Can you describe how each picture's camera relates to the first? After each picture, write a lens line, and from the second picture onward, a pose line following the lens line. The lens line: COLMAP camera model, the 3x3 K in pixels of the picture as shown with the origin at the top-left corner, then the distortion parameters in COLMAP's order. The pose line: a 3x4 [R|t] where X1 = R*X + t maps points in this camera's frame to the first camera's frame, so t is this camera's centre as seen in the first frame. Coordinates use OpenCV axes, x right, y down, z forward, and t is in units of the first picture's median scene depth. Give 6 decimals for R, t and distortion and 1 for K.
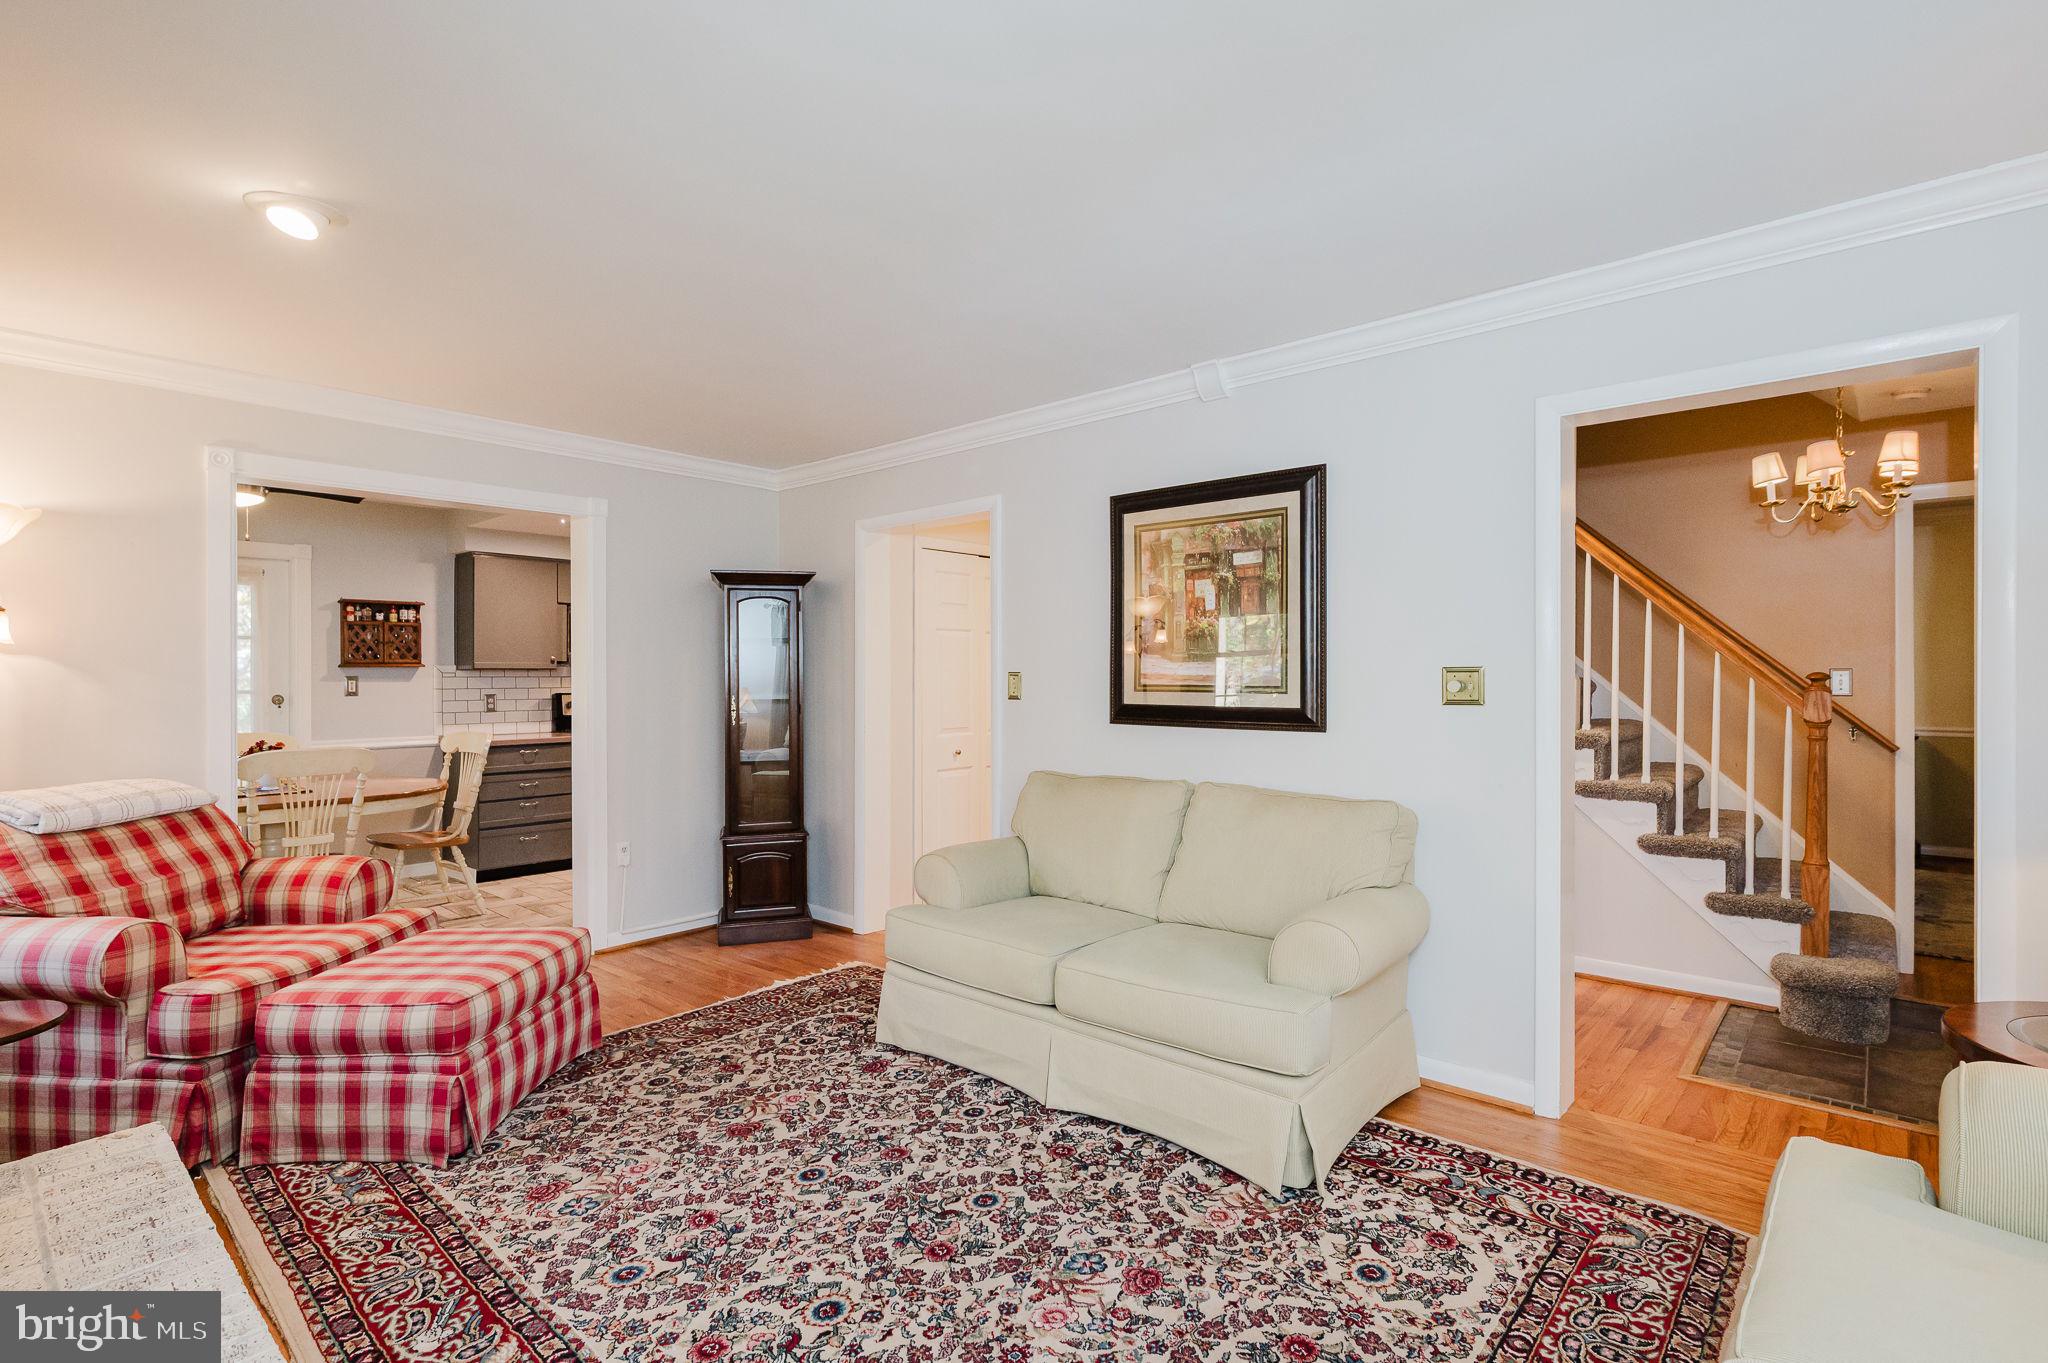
lens RADIAL K [[960.7, 0, 1024.0], [0, 960.7, 681.5], [0, 0, 1]] dist [0.001777, 0.000290]
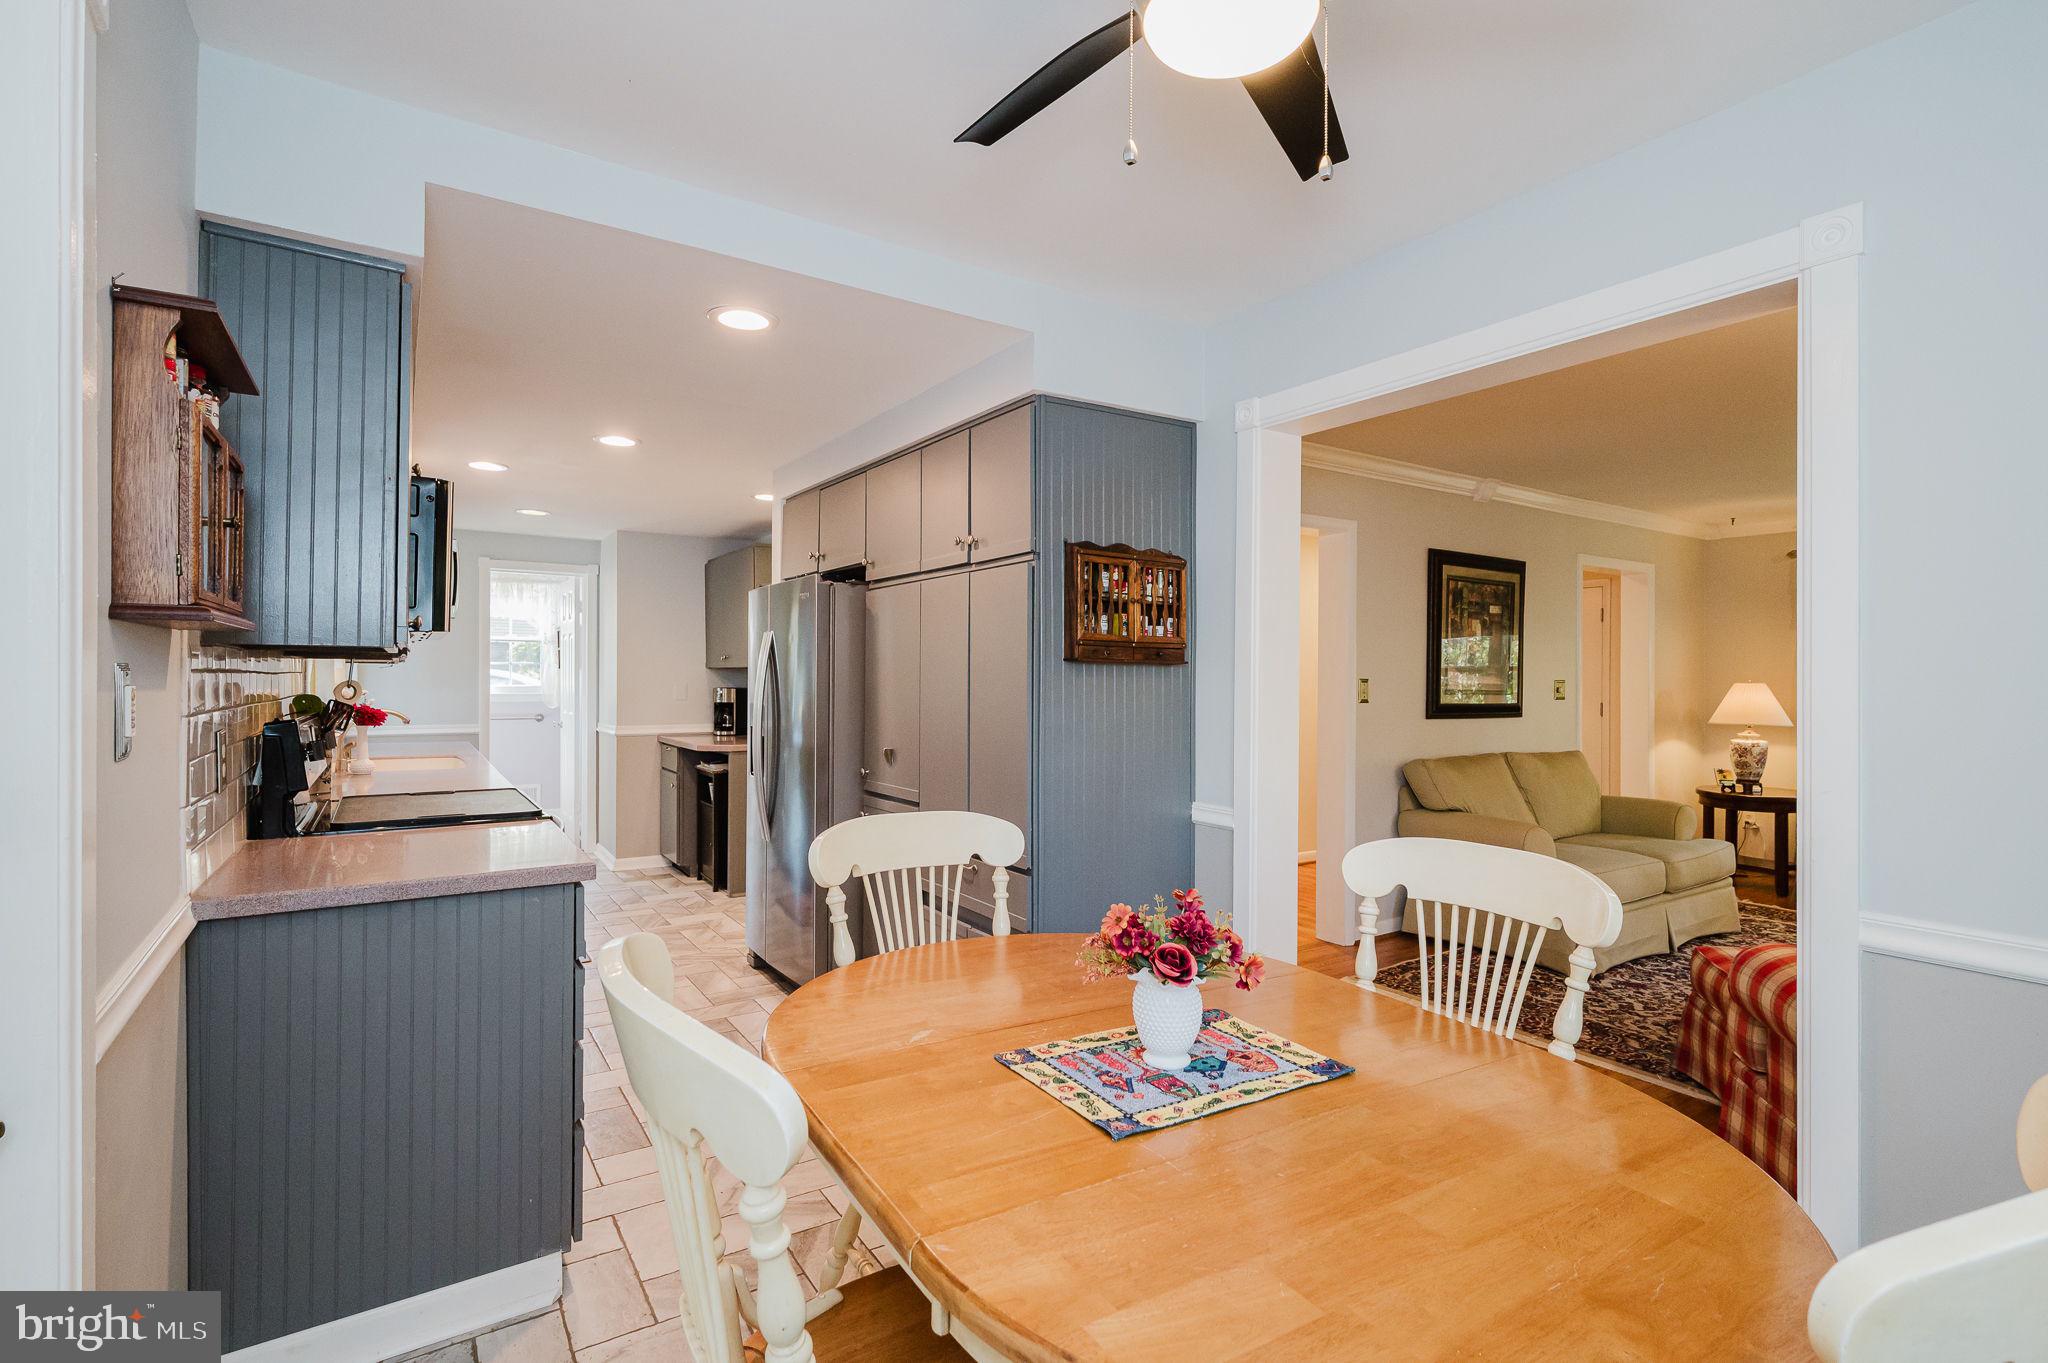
lens RADIAL K [[960.7, 0, 1024.0], [0, 960.7, 681.5], [0, 0, 1]] dist [0.001777, 0.000290]
pose [[0.251014, 0.000576, 0.967983, -1.511492], [-0.004399, 0.999990, 0.000546, -0.007870], [-0.967974, -0.004395, 0.251014, 1.369742]]
